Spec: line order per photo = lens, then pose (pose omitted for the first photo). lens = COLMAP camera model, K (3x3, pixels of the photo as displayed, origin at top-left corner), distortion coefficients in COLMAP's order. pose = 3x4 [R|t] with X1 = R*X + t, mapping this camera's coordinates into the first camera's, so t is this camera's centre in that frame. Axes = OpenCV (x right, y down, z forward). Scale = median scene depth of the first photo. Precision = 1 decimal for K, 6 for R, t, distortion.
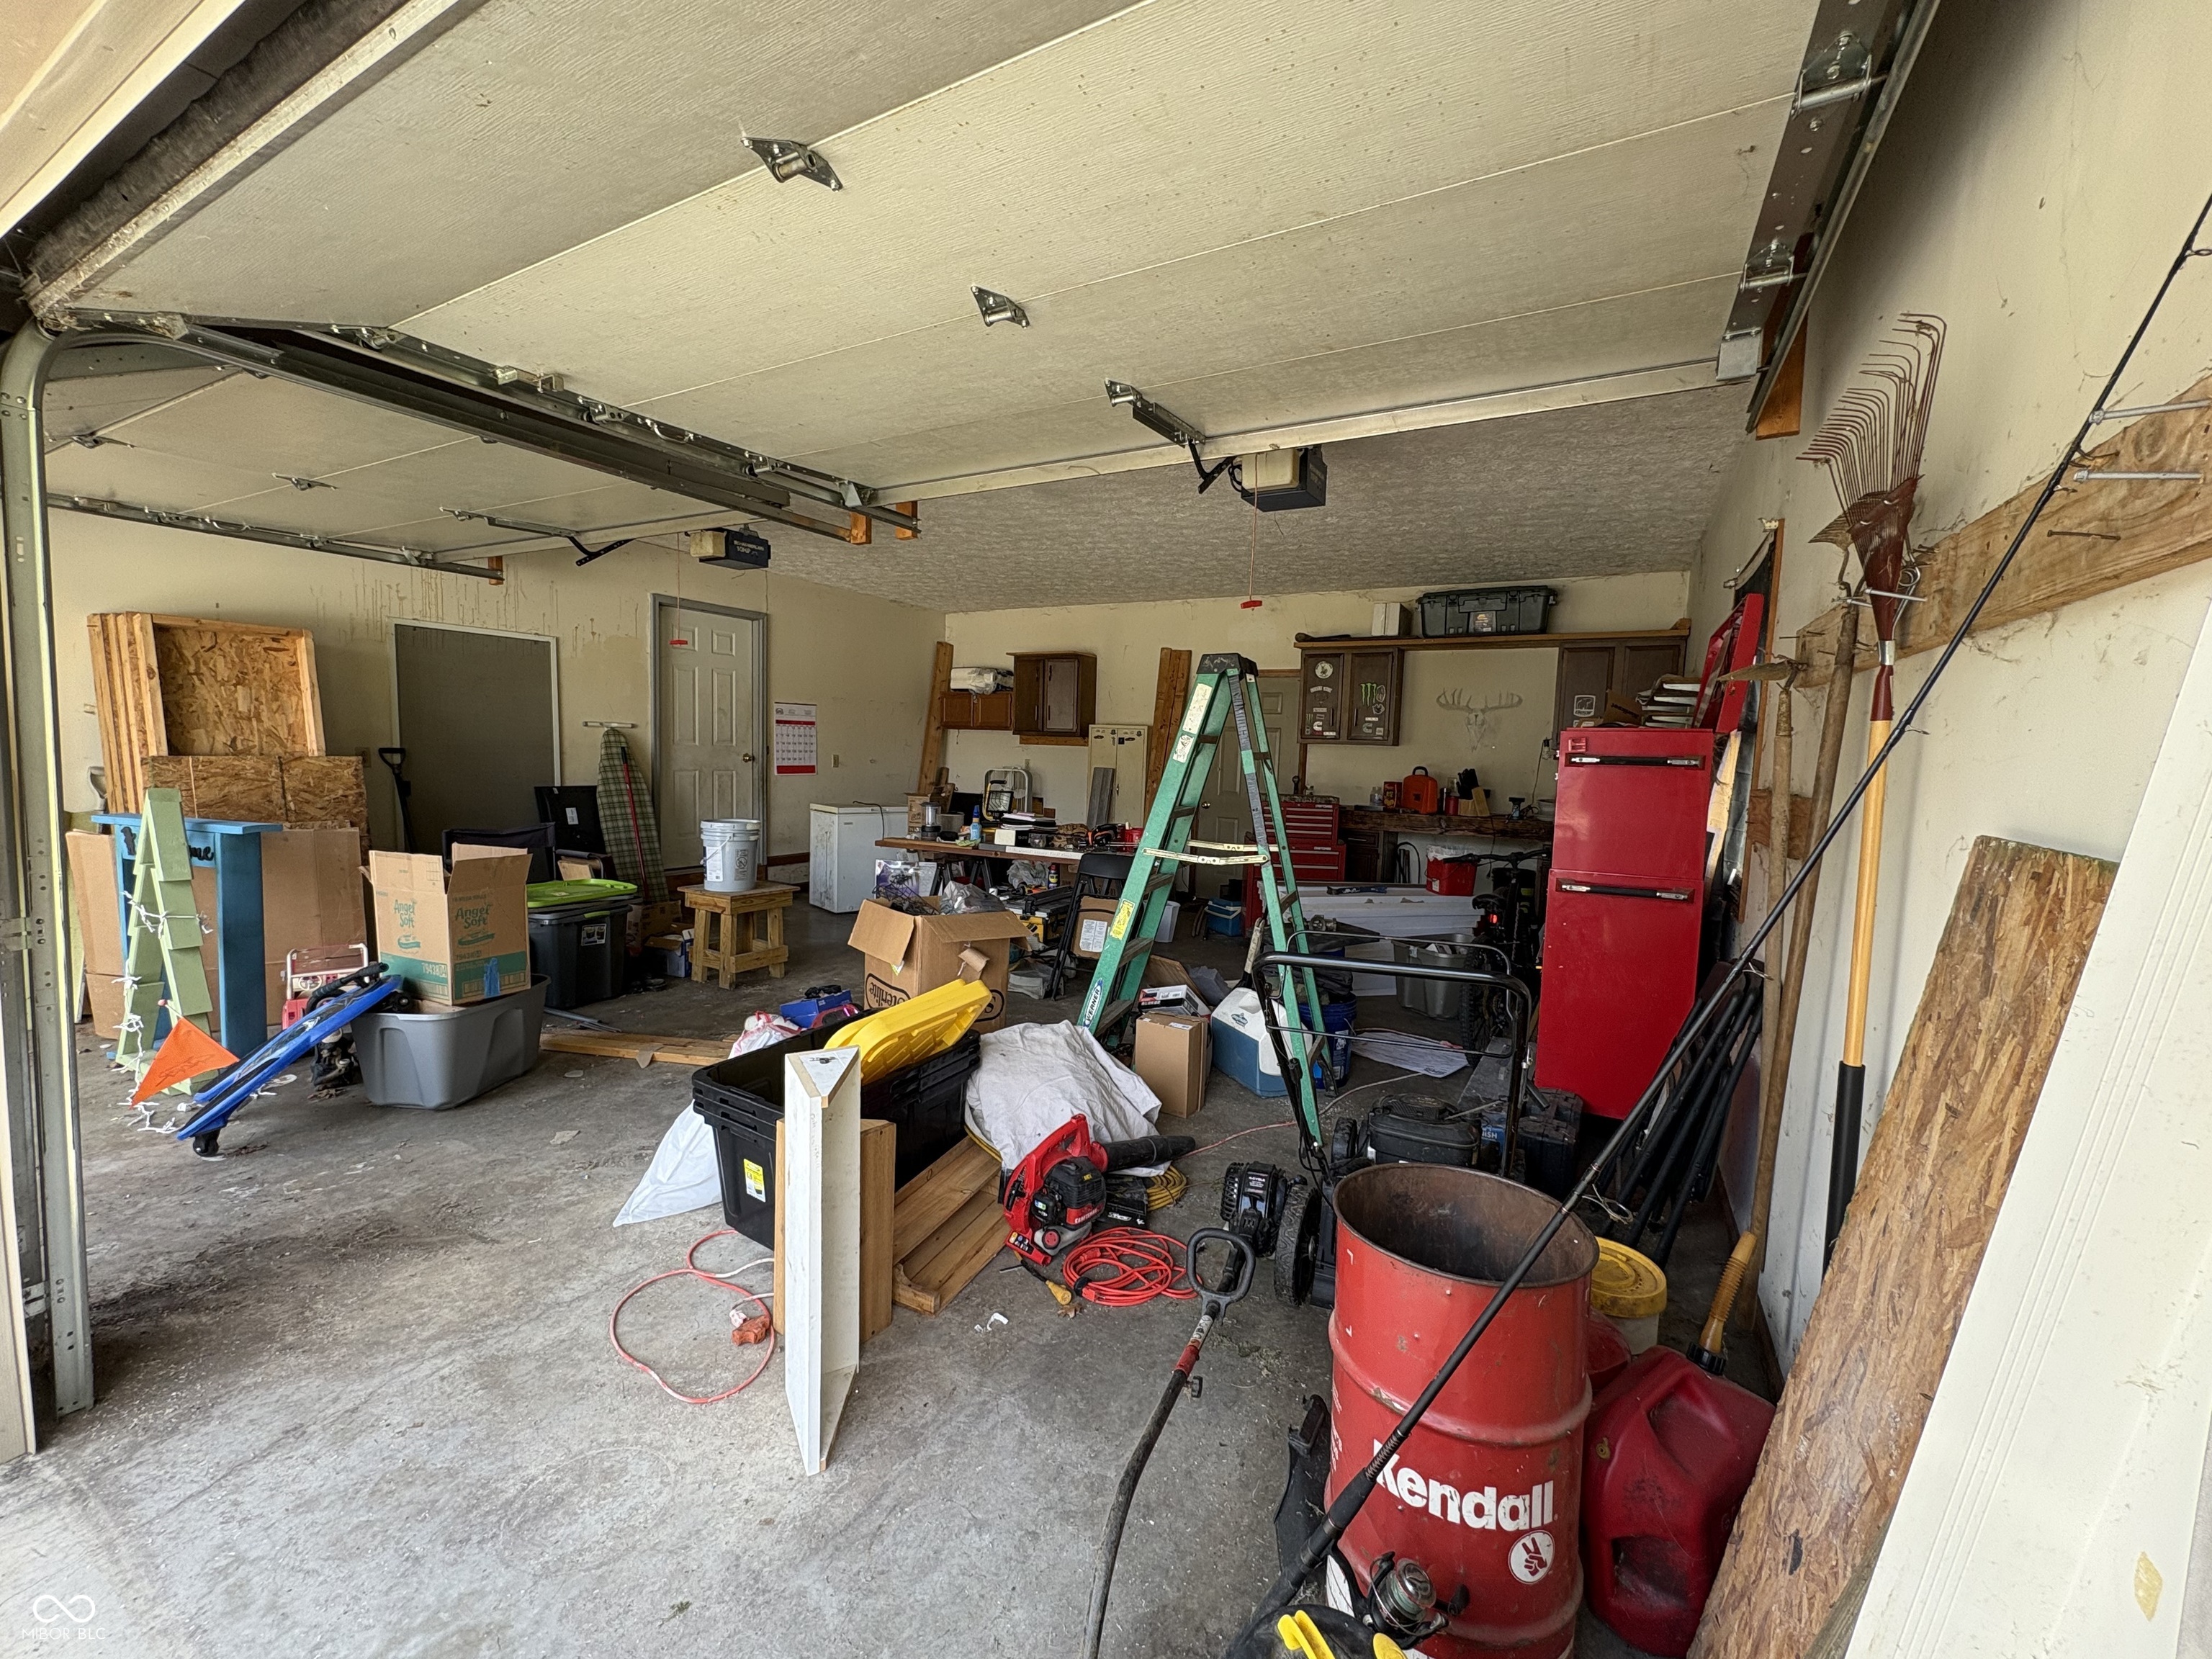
lens RADIAL K [[883.1, 0, 1107.7], [0, 883.1, 826.3], [0, 0, 1]] dist [-0.001094, 0.000159]
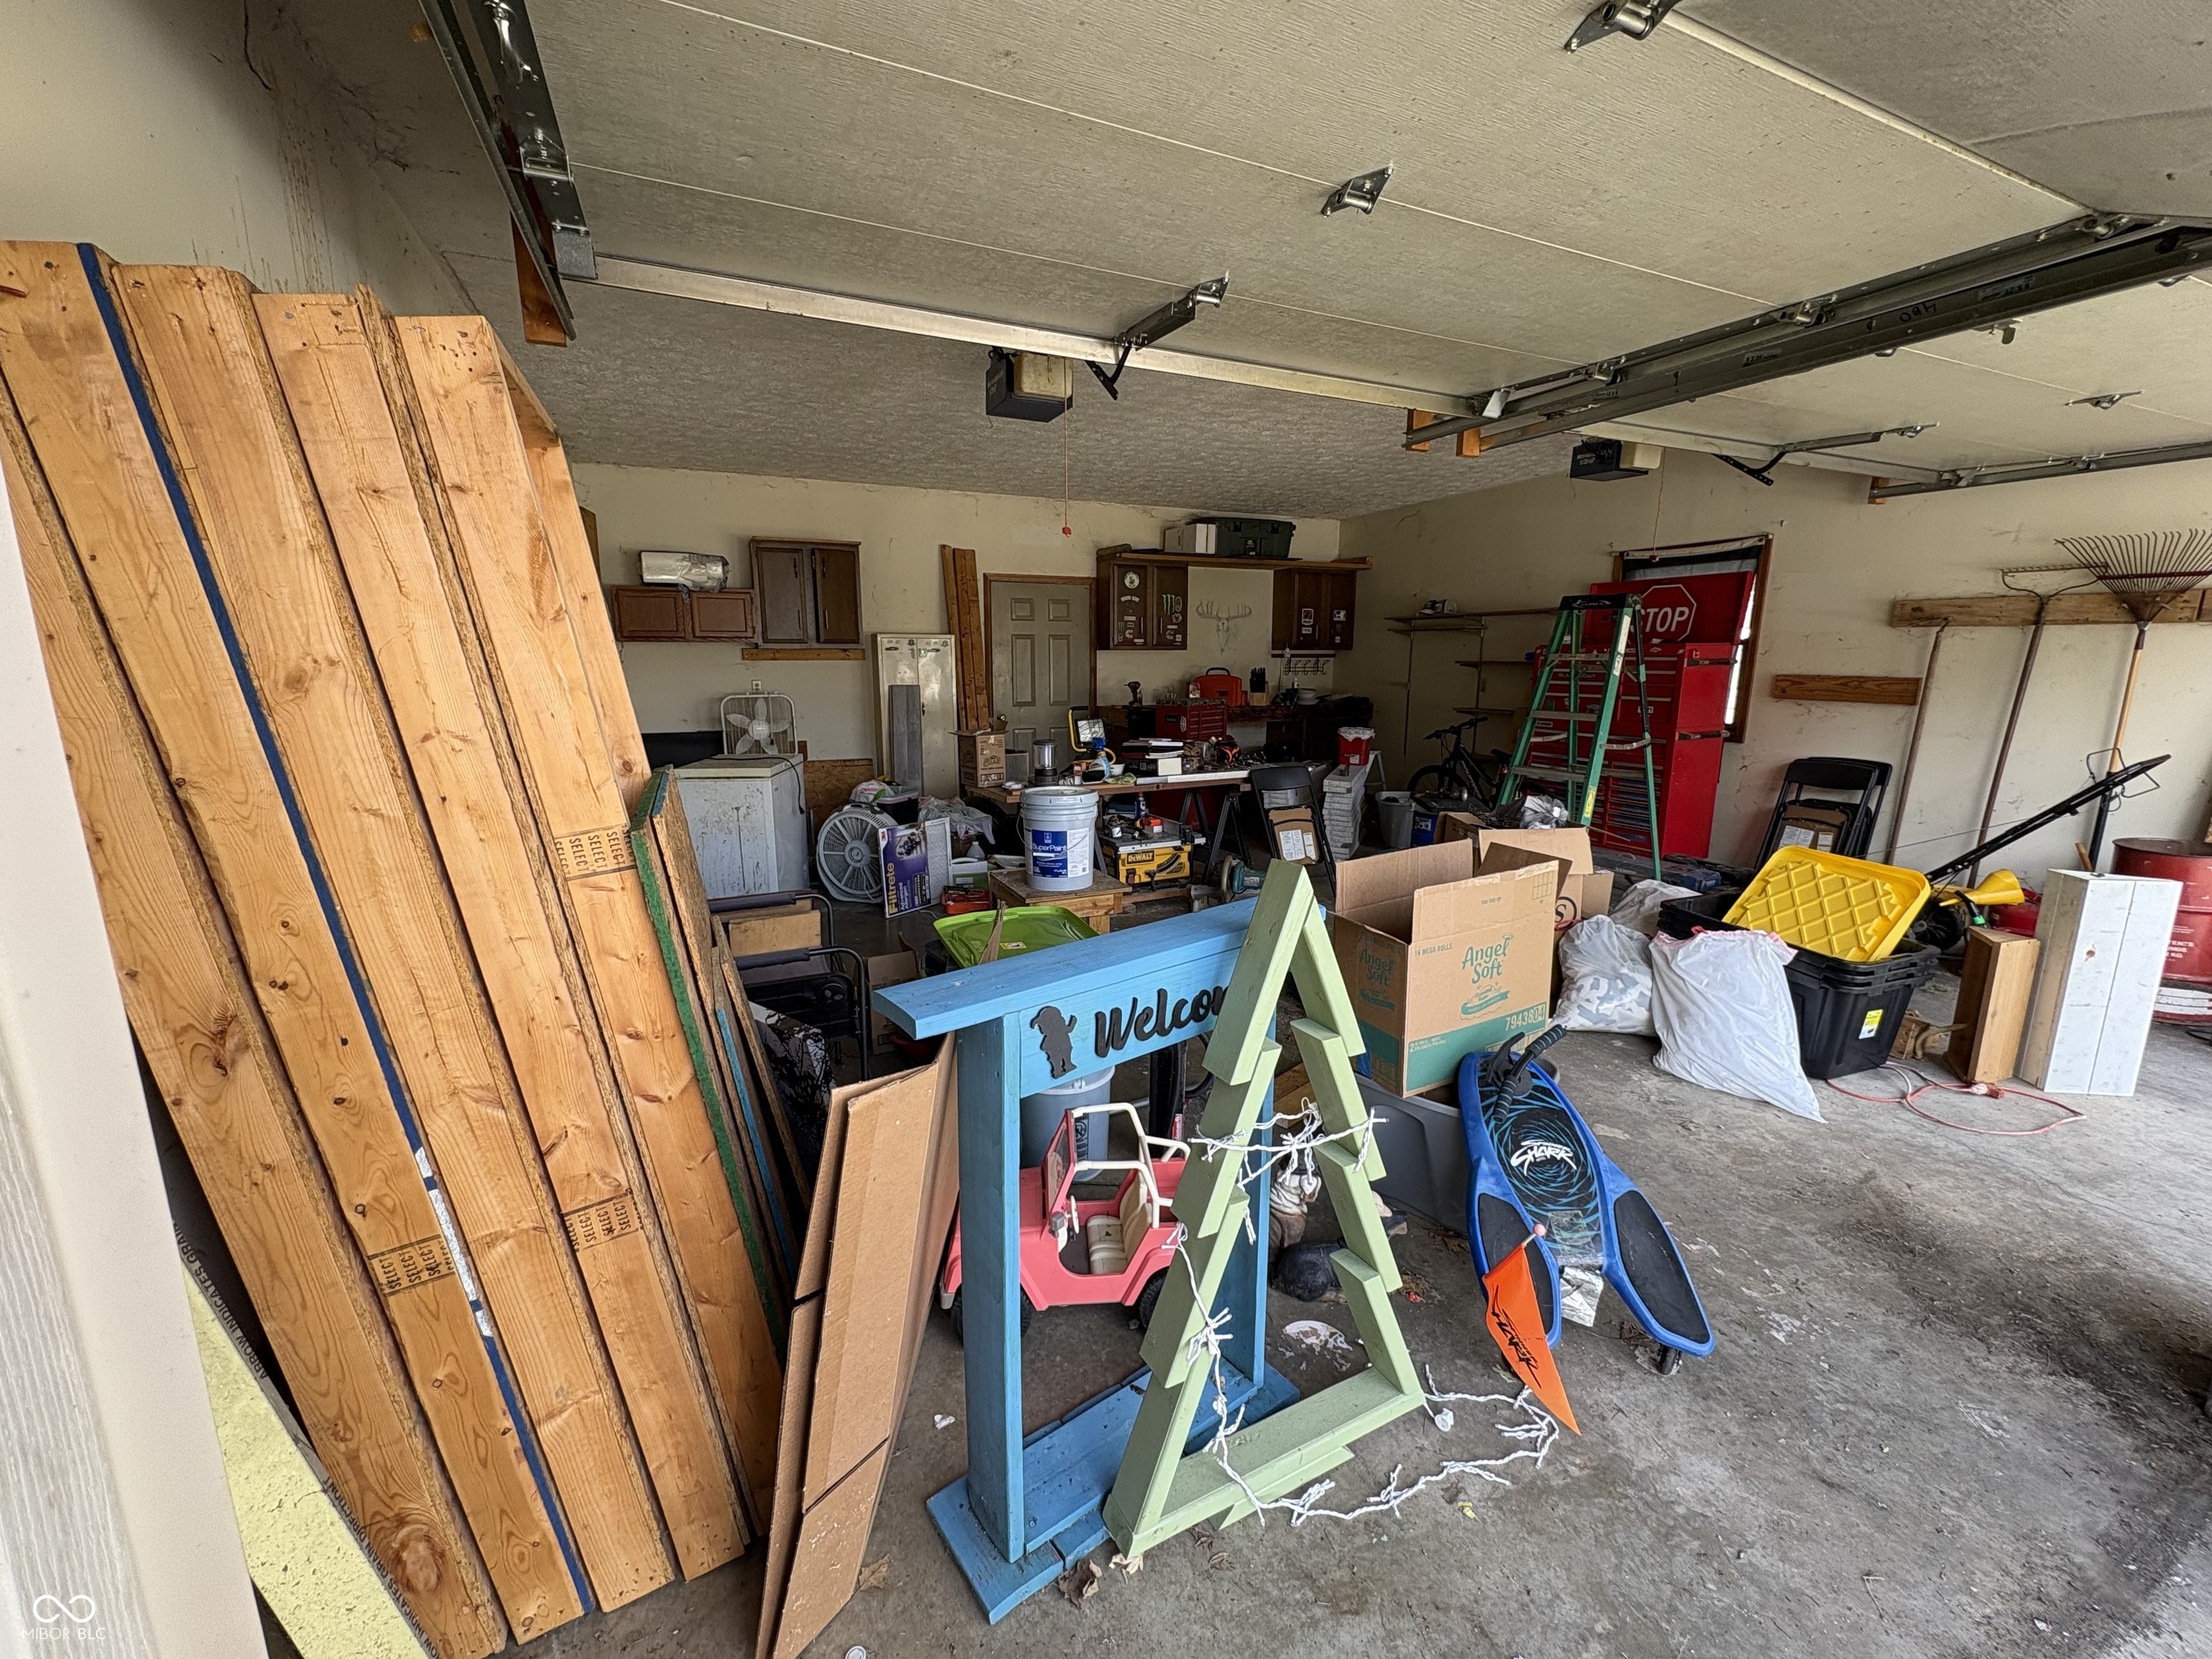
lens RADIAL K [[883.1, 0, 1104.8], [0, 883.1, 823.3], [0, 0, 1]] dist [-0.001094, 0.000159]
pose [[0.597619, -0.183415, 0.780519, -0.690231], [0.090082, 0.982679, 0.161947, -0.065852], [-0.796704, -0.026472, 0.603790, 0.384858]]
